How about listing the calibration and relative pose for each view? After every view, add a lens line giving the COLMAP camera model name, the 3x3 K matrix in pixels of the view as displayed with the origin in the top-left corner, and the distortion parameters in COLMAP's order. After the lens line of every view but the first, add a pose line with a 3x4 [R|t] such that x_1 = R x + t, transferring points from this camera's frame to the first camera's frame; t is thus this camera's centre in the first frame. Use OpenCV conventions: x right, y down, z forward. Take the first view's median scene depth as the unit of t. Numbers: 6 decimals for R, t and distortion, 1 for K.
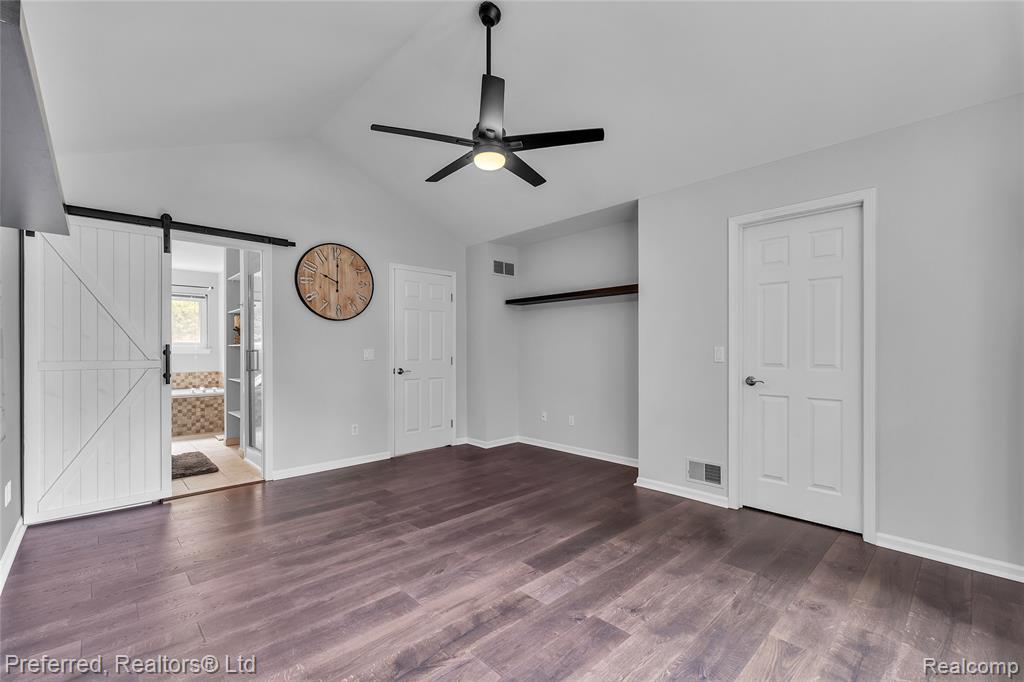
lens RADIAL K [[438.1, 0, 514.4], [0, 438.1, 343.3], [0, 0, 1]] dist [0.006308, 0.001357]
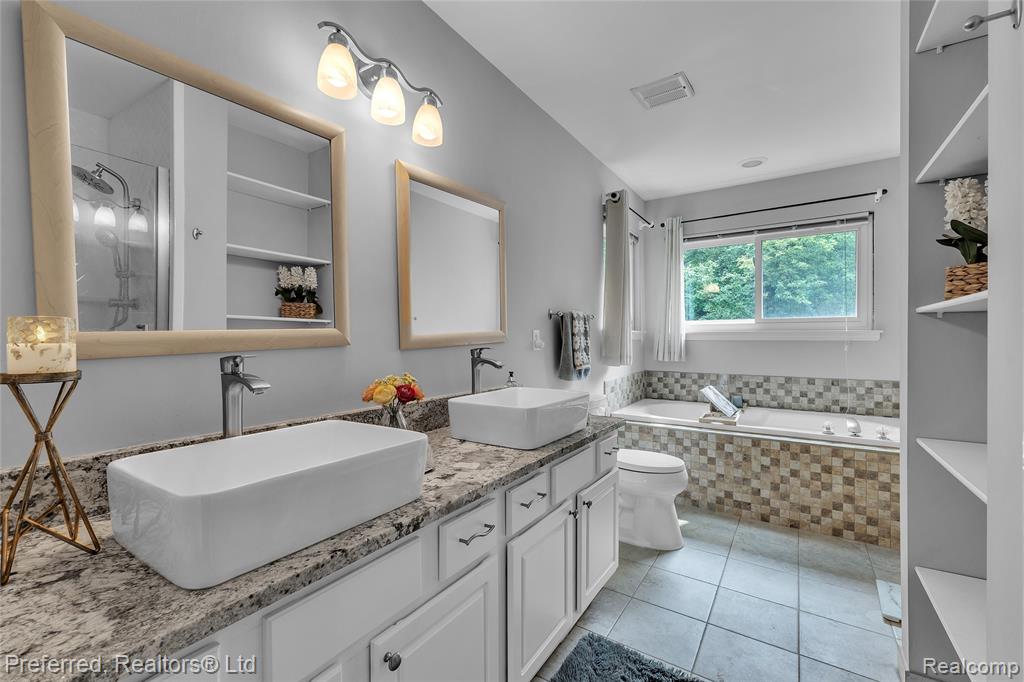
lens RADIAL K [[438.1, 0, 515.4], [0, 438.1, 340.1], [0, 0, 1]] dist [0.006308, 0.001357]
pose [[0.231379, 0.014129, -0.972761, -0.391117], [0.014761, 0.999728, 0.018031, 0.010580], [0.972752, -0.018531, 0.231108, 0.614163]]
